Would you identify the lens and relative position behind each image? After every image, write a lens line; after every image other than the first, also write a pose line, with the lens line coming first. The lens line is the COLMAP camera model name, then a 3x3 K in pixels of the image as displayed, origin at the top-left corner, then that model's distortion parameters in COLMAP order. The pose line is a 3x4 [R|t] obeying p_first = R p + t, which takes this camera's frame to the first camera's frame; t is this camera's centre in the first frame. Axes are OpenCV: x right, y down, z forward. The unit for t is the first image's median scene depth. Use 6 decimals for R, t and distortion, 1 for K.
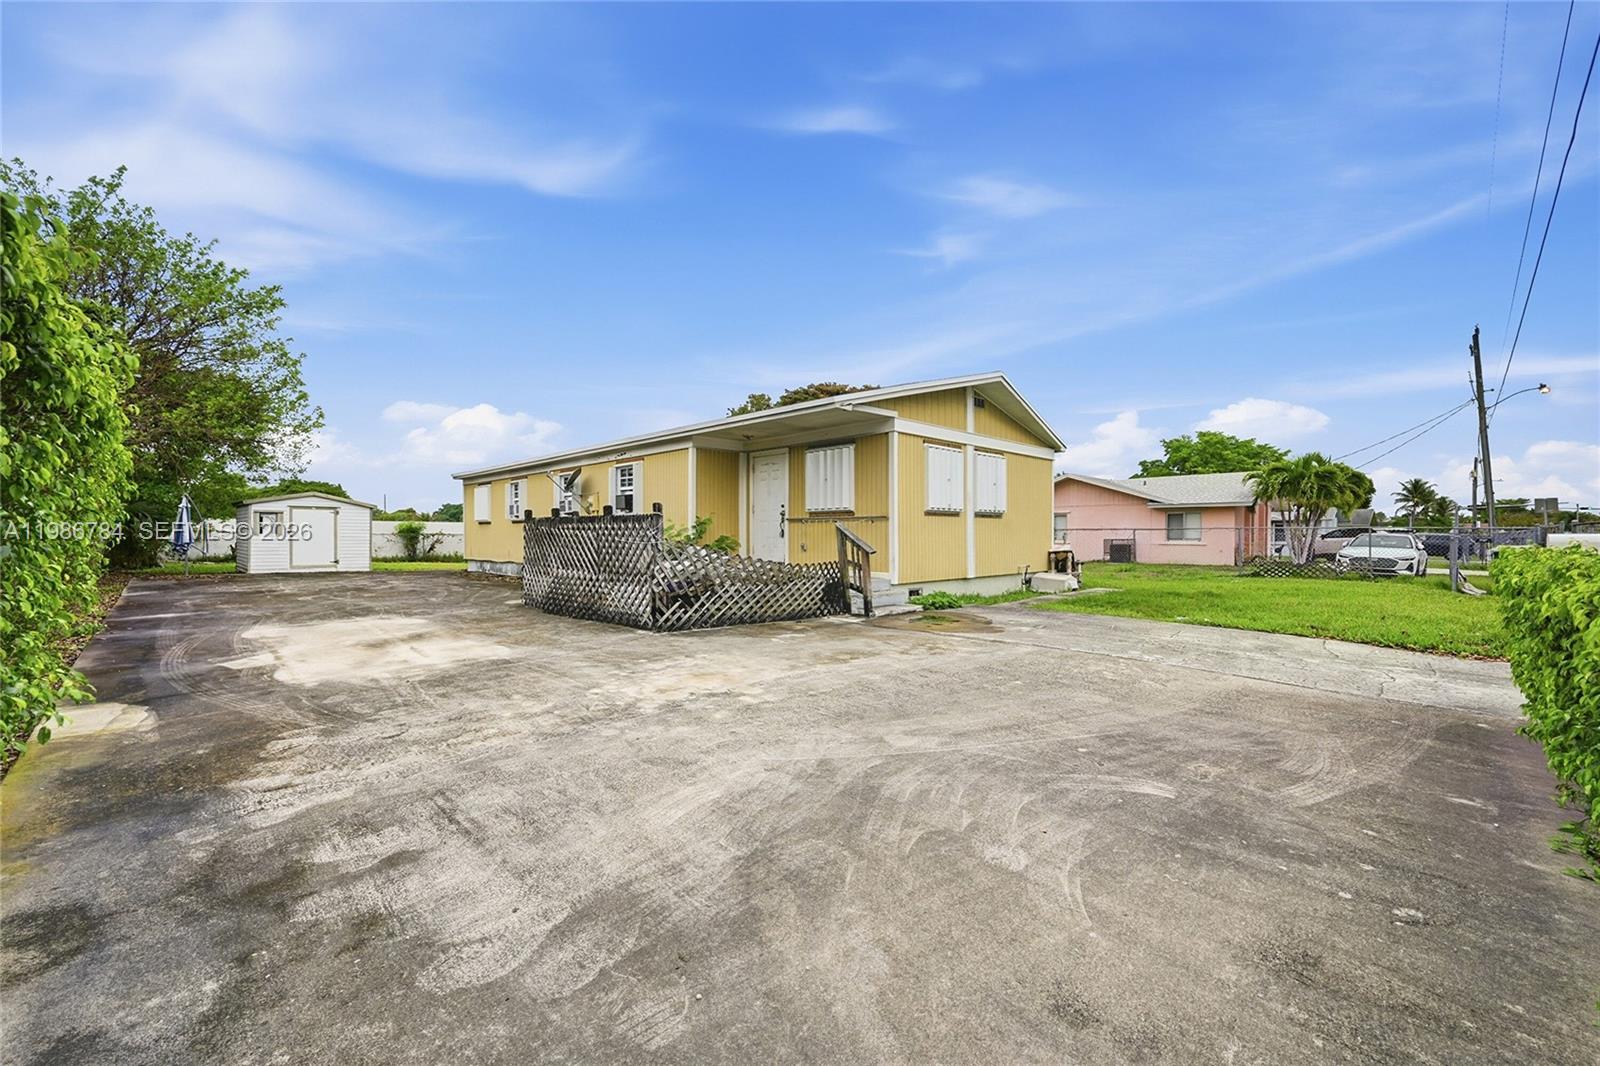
lens RADIAL K [[642.3, 0, 800.0], [0, 642.3, 533.0], [0, 0, 1]] dist [0.001001, 0.000047]
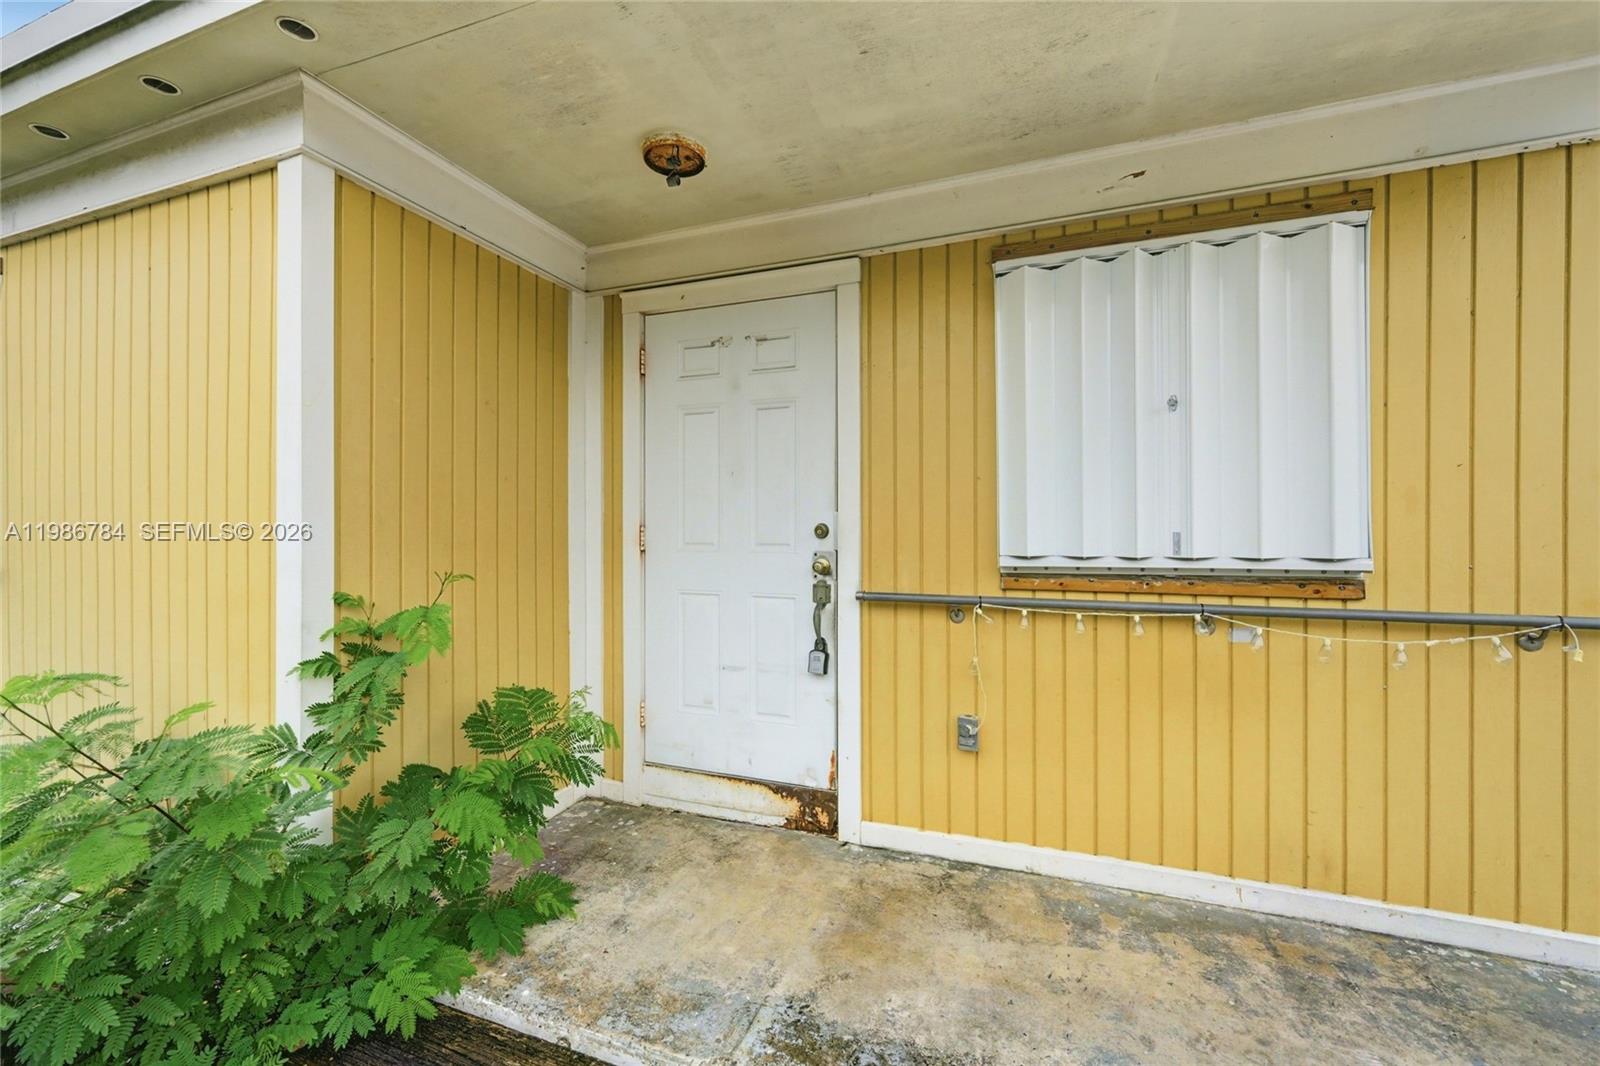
lens RADIAL K [[642.3, 0, 800.0], [0, 642.3, 533.0], [0, 0, 1]] dist [0.001001, 0.000047]
pose [[0.903473, 0.001086, 0.428644, -0.127128], [0.000081, 0.999996, -0.002705, -0.041646], [-0.428646, 0.002478, 0.903469, 0.814418]]
